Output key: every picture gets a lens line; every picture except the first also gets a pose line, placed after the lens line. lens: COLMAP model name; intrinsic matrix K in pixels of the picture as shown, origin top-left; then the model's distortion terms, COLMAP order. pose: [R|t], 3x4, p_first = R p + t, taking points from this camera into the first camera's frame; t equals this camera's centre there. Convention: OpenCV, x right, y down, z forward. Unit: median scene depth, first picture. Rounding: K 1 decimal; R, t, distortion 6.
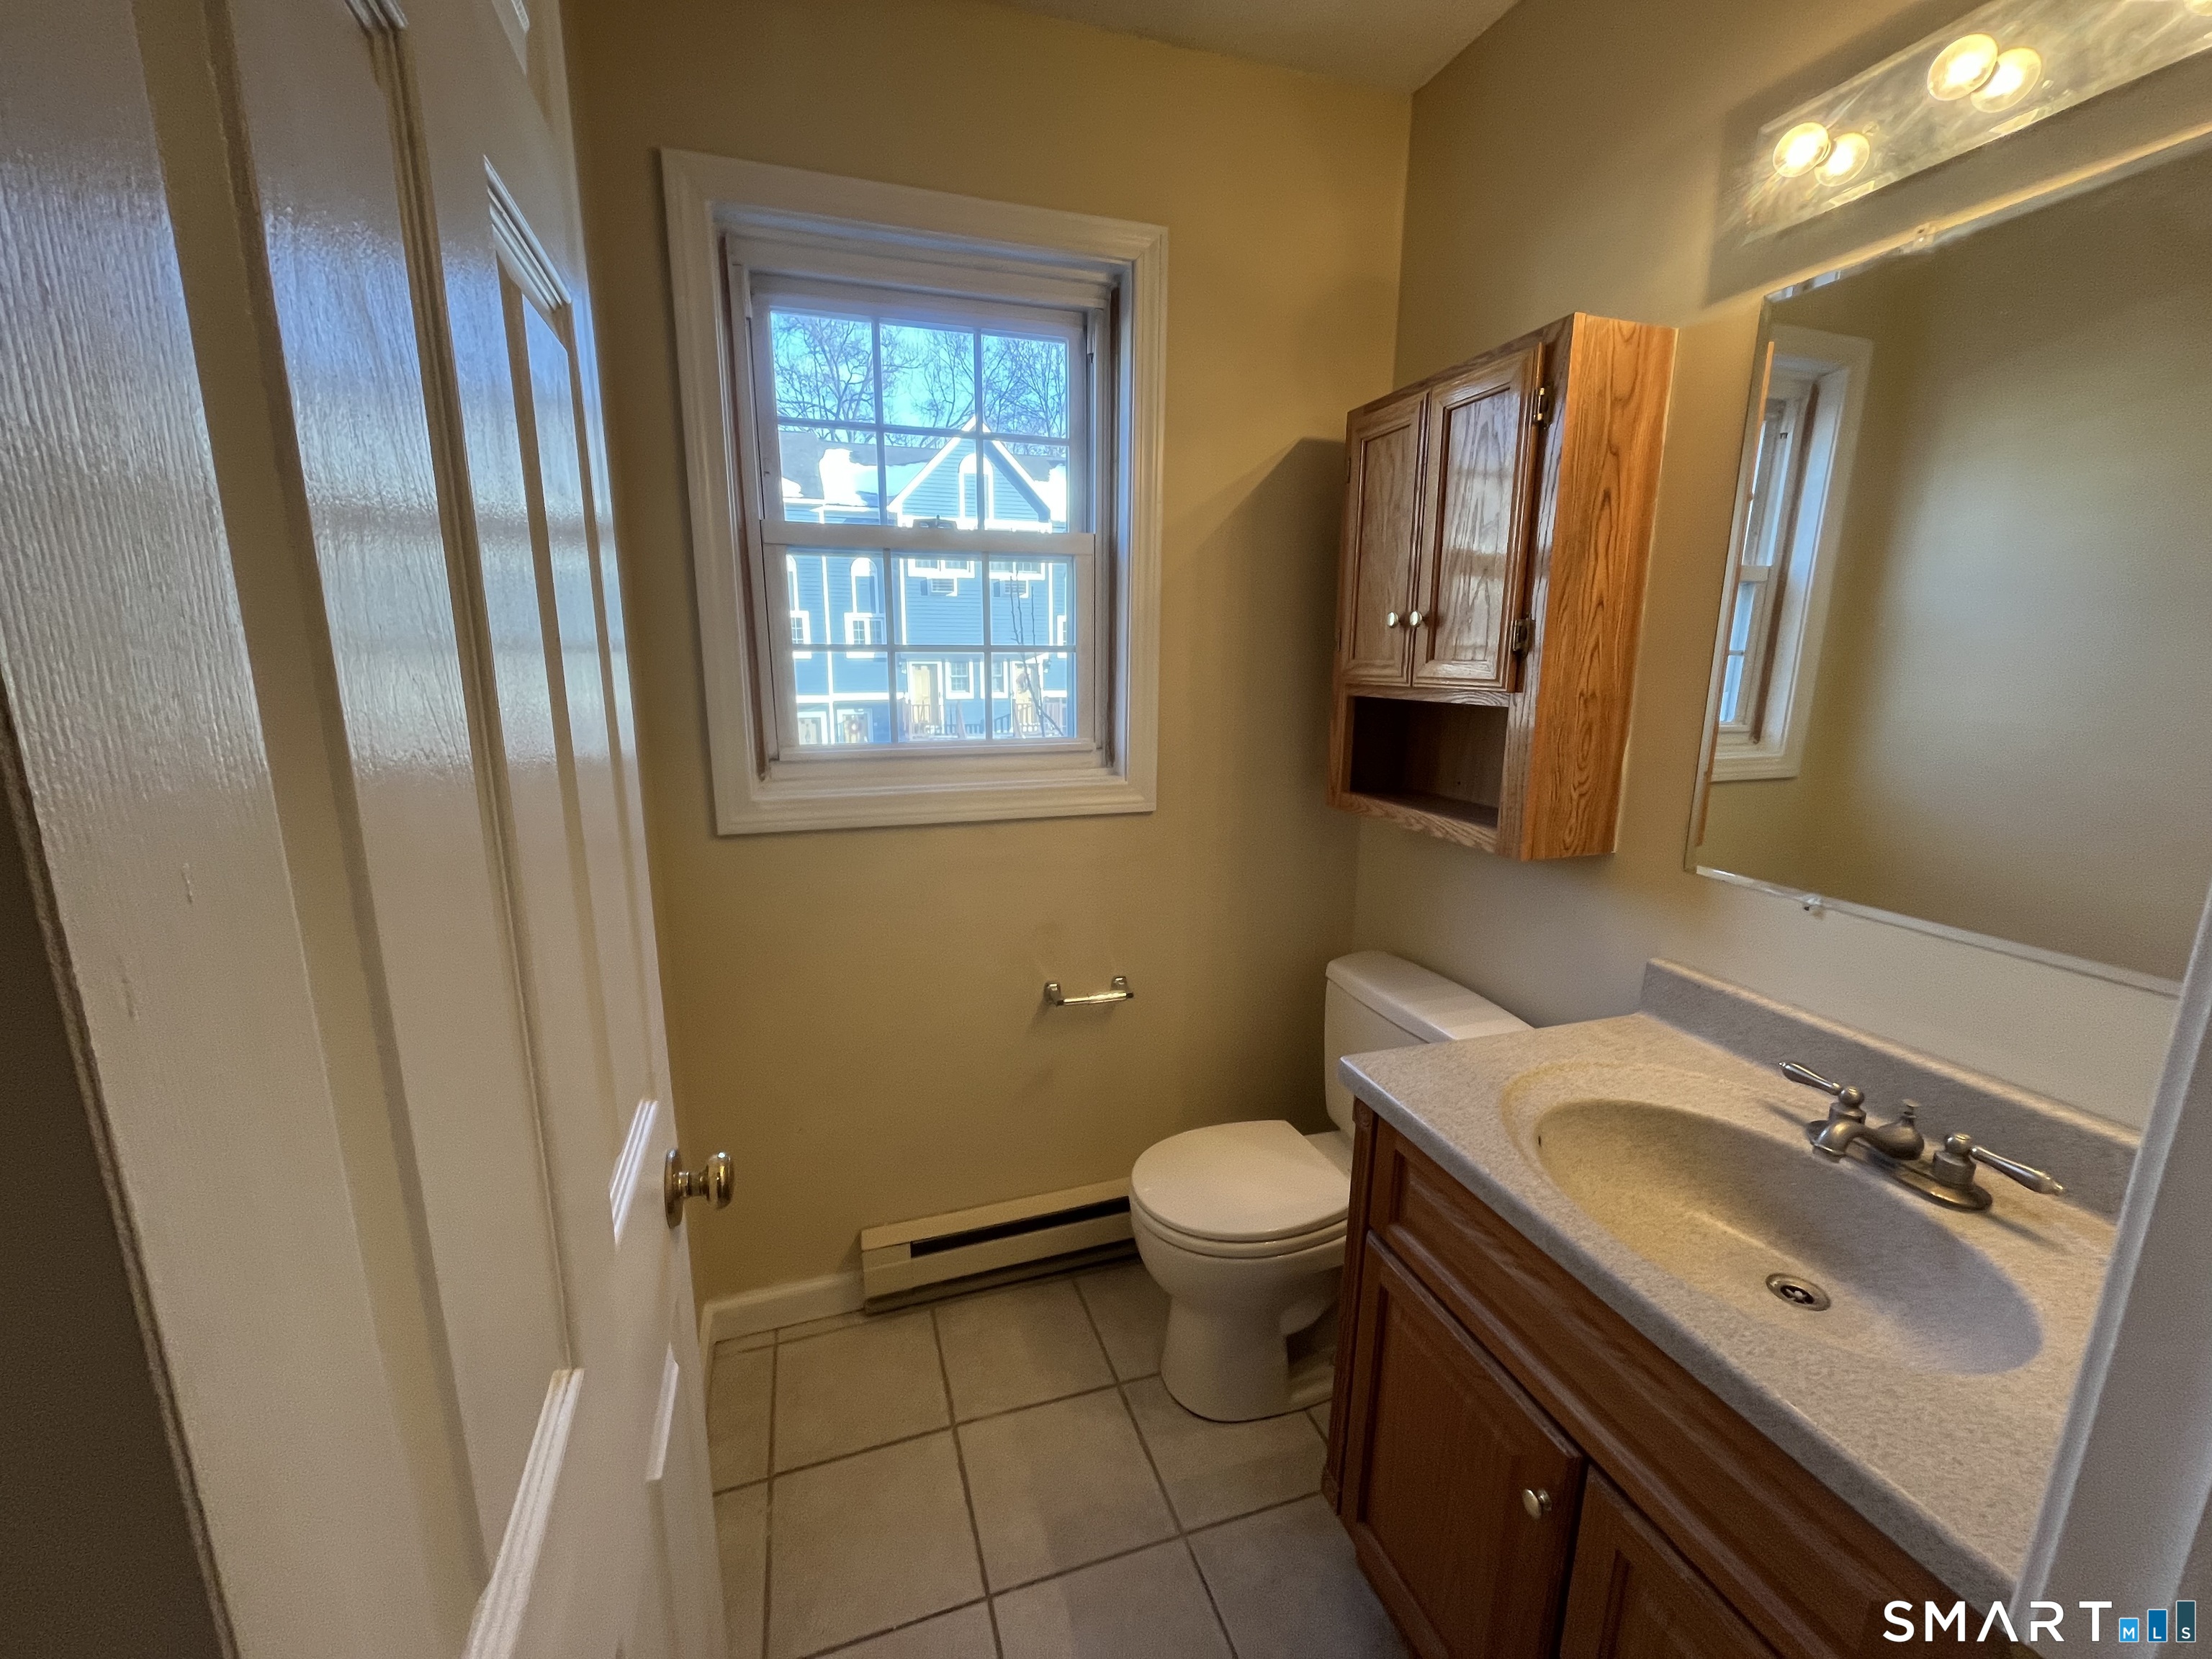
lens RADIAL K [[893.9, 0, 1103.6], [0, 893.9, 830.7], [0, 0, 1]] dist [-0.000598, -0.001398]
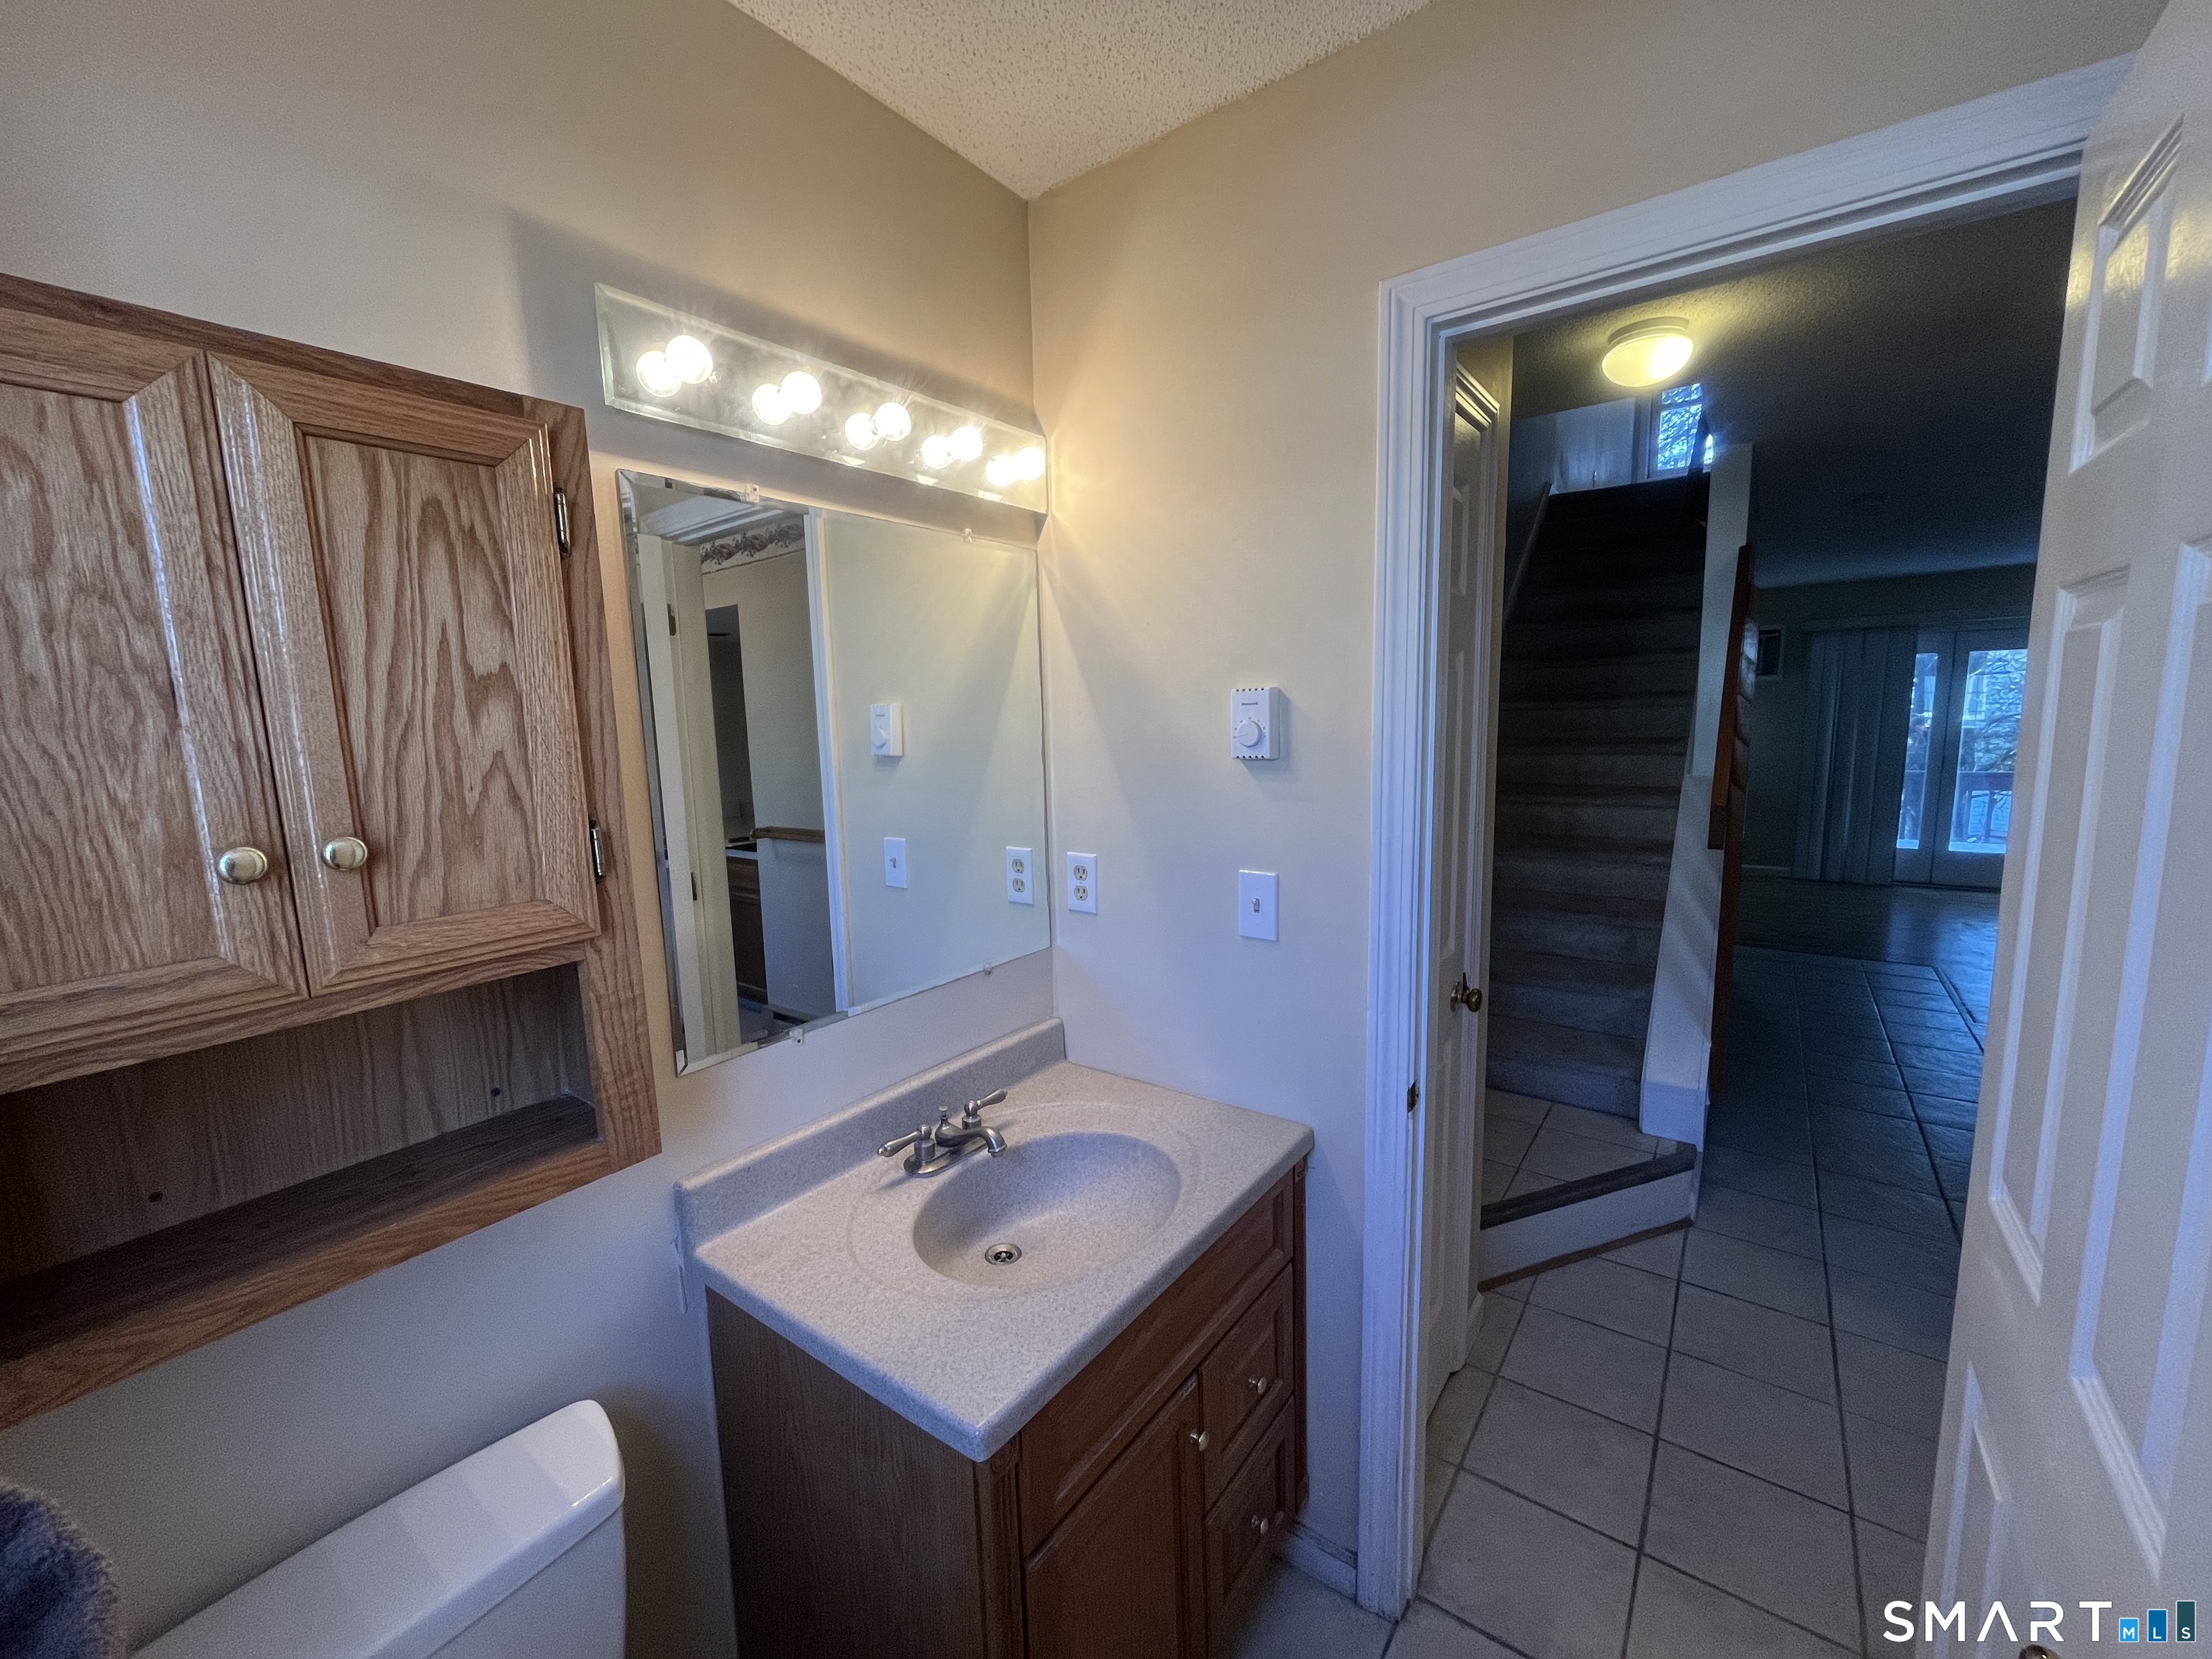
lens RADIAL K [[893.9, 0, 1102.8], [0, 893.9, 832.0], [0, 0, 1]] dist [-0.000598, -0.001398]
pose [[-0.575881, -0.103595, 0.810943, -0.312754], [0.182866, 0.950483, 0.251281, -0.354541], [-0.796819, 0.293002, -0.528421, 1.121163]]
